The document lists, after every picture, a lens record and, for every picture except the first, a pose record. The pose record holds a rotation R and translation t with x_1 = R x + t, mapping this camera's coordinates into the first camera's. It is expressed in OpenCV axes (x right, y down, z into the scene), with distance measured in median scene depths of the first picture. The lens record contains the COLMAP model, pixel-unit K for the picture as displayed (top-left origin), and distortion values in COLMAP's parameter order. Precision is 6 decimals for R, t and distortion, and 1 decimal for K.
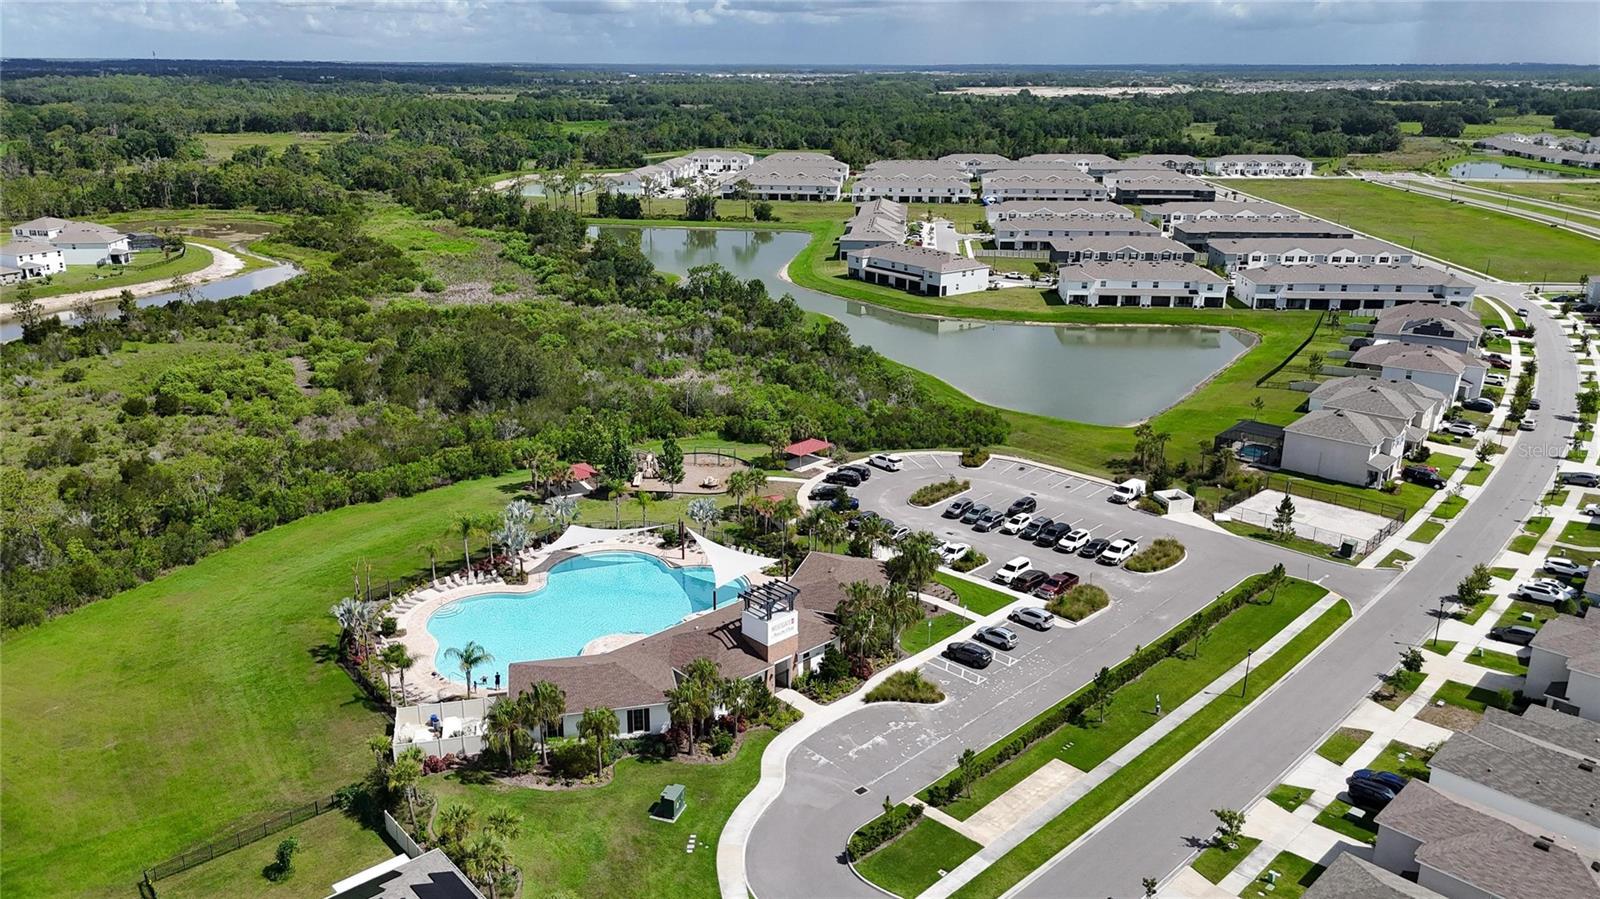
lens RADIAL K [[1179.8, 0, 802.5], [0, 1179.8, 452.5], [0, 0, 1]] dist [0.067857, -0.064314]
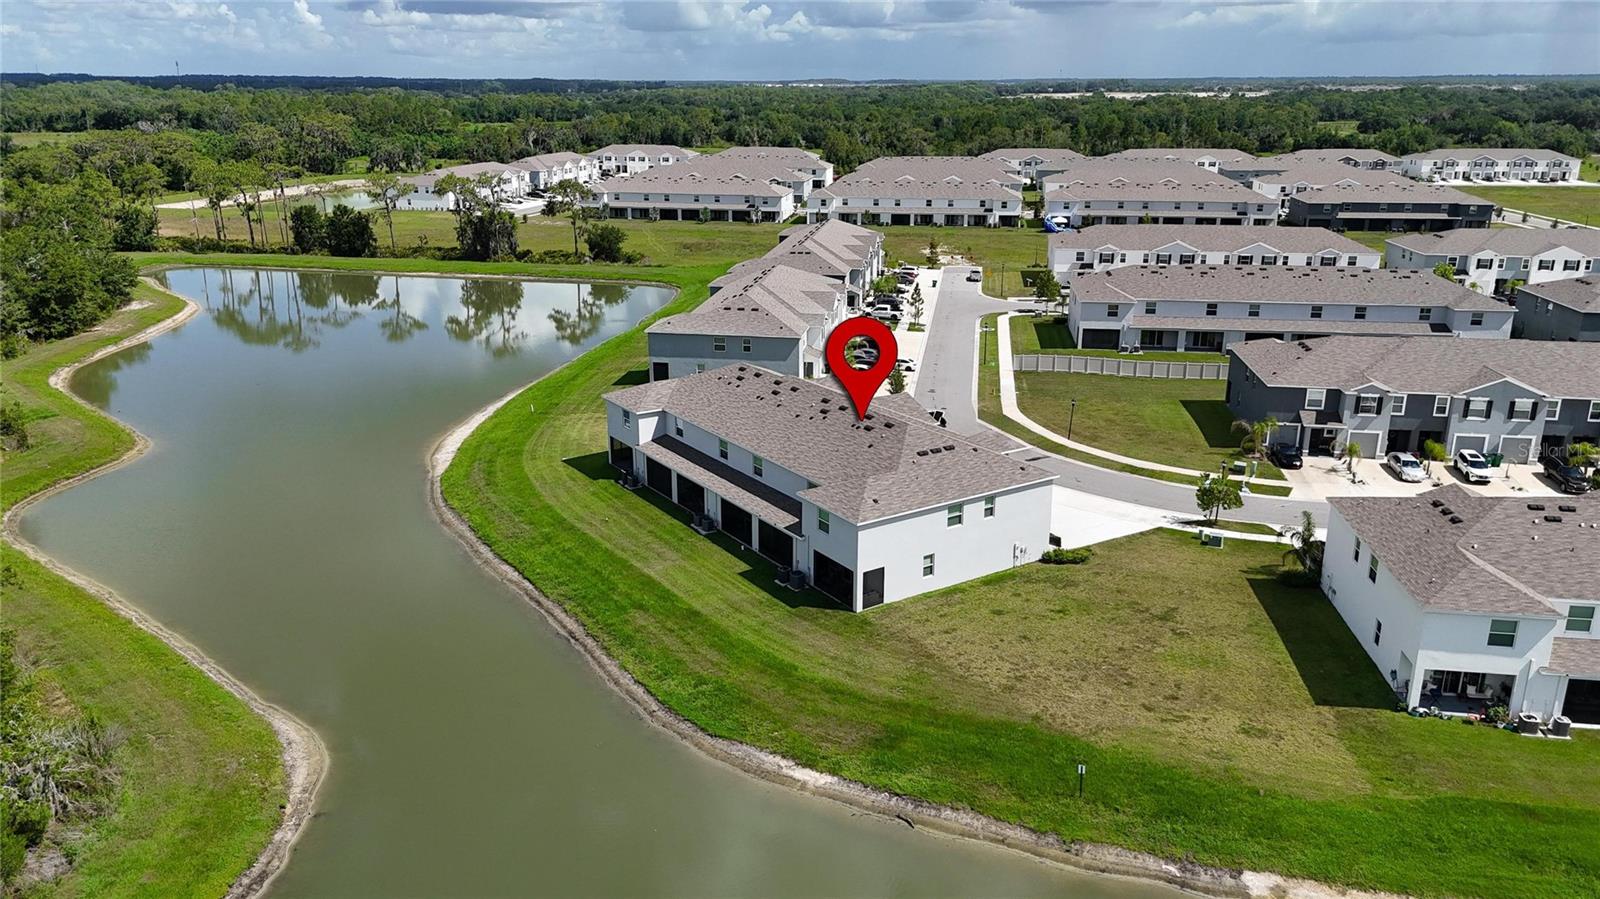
lens RADIAL K [[1179.8, 0, 805.9], [0, 1179.8, 449.3], [0, 0, 1]] dist [0.067857, -0.064314]
pose [[0.998687, 0.011760, -0.049862, 0.071402], [-0.012535, 0.999805, -0.015274, -0.098670], [0.049672, 0.015879, 0.998639, 0.452466]]
